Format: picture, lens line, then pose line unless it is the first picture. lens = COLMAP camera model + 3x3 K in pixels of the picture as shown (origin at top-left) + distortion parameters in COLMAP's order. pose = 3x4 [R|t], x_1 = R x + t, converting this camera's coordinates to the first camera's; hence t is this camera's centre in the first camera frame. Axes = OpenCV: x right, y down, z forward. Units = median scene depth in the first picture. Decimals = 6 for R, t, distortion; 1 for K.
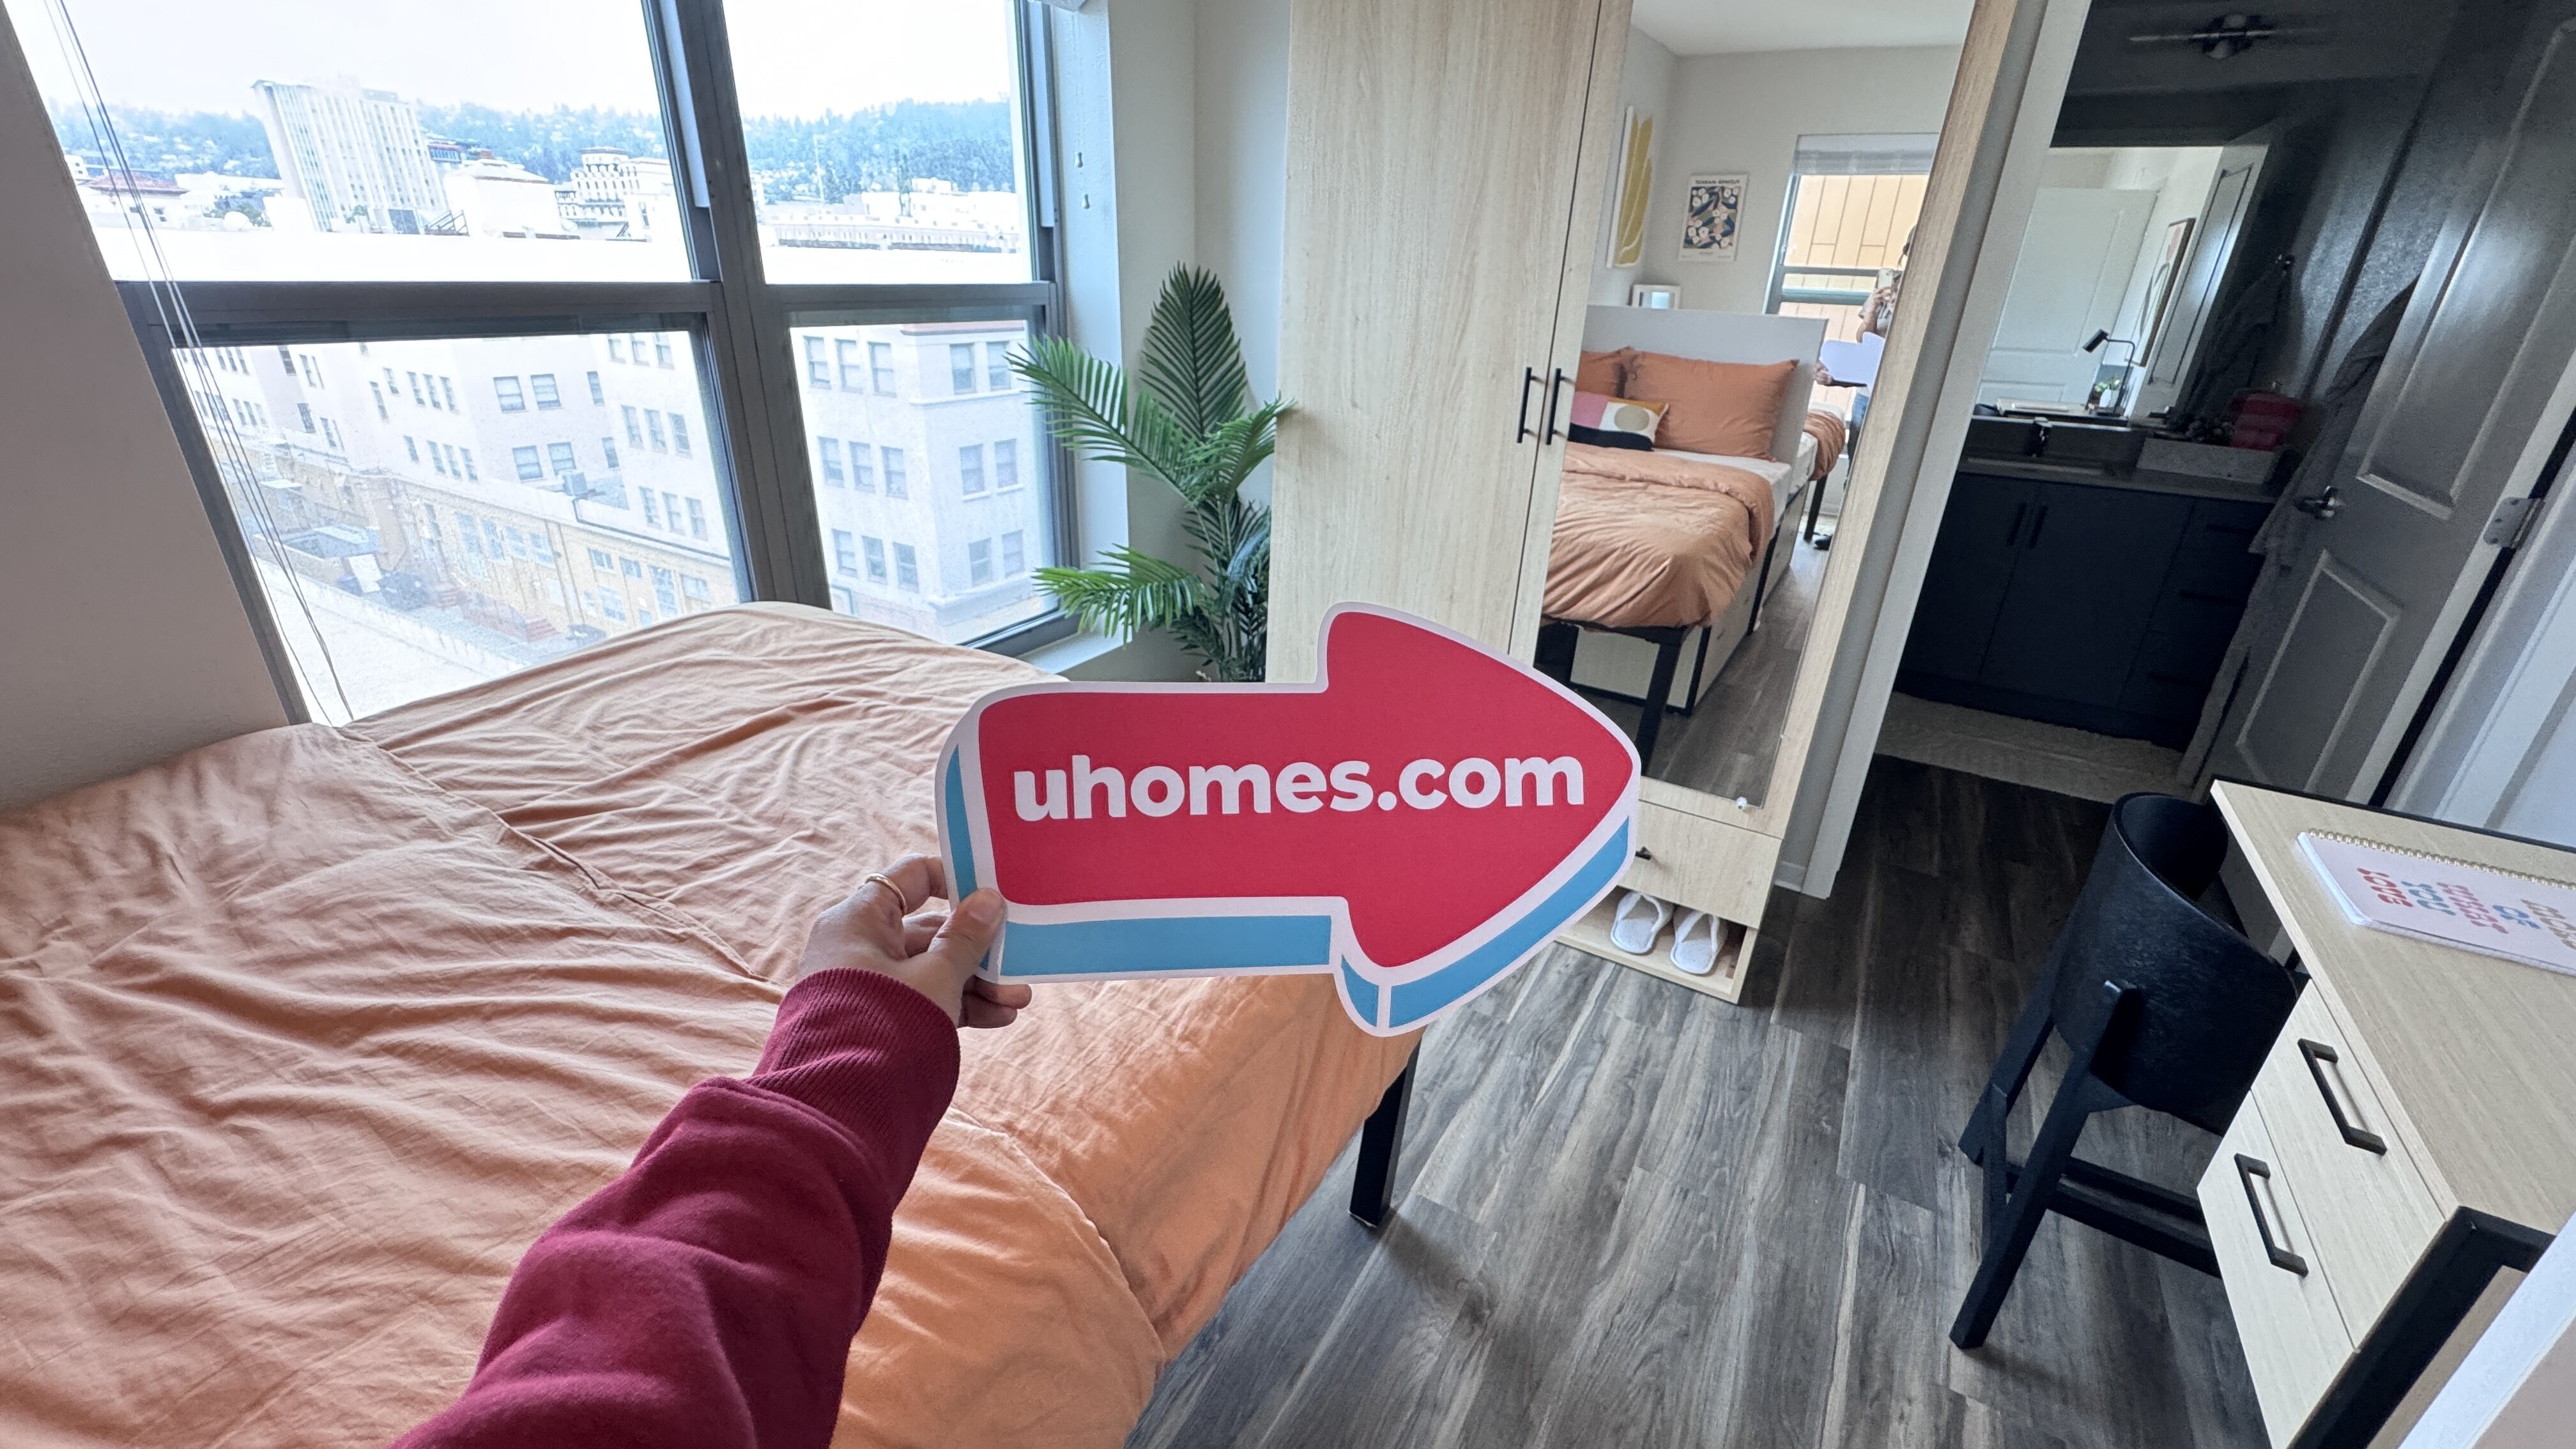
lens RADIAL K [[1025.8, 0, 1286.4], [0, 1025.8, 720.6], [0, 0, 1]] dist [-0.004863, 0.000573]
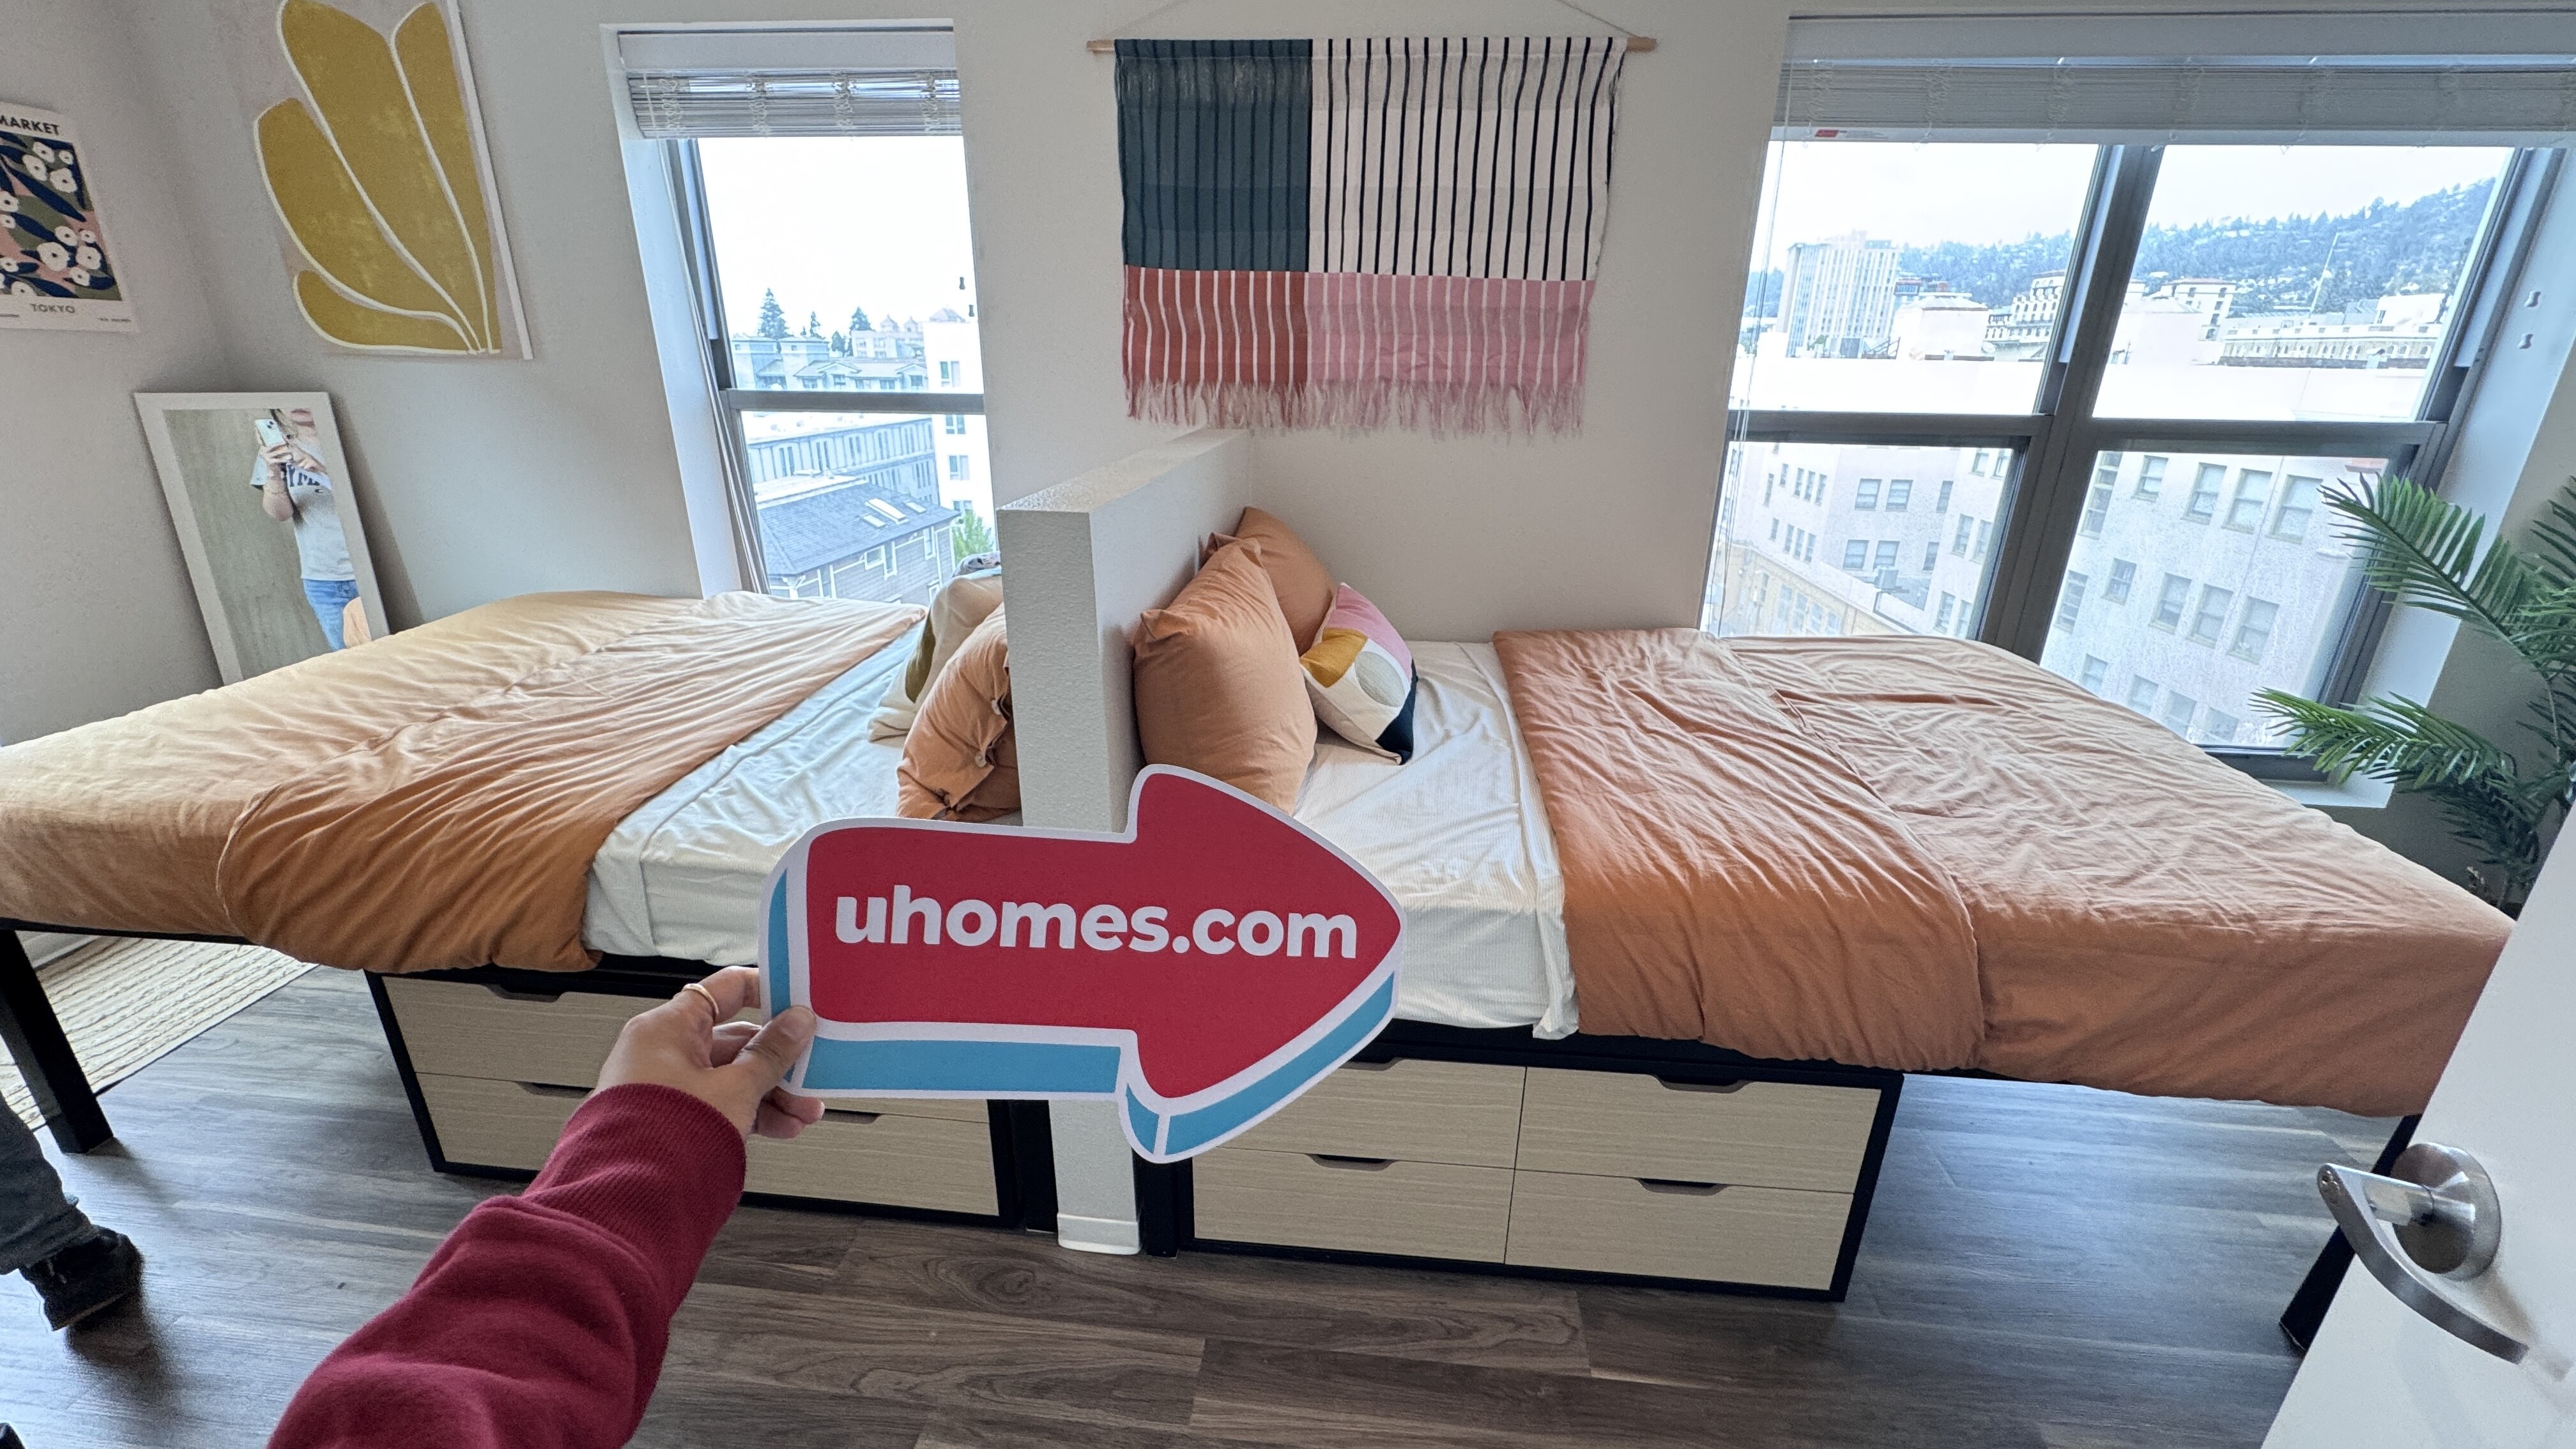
lens RADIAL K [[1025.8, 0, 1286.4], [0, 1025.8, 720.6], [0, 0, 1]] dist [-0.004863, 0.000573]
pose [[0.419992, 0.283903, -0.861978, 0.295990], [-0.368784, 0.921243, 0.123735, 0.146265], [0.829219, 0.265916, 0.491613, -0.389738]]
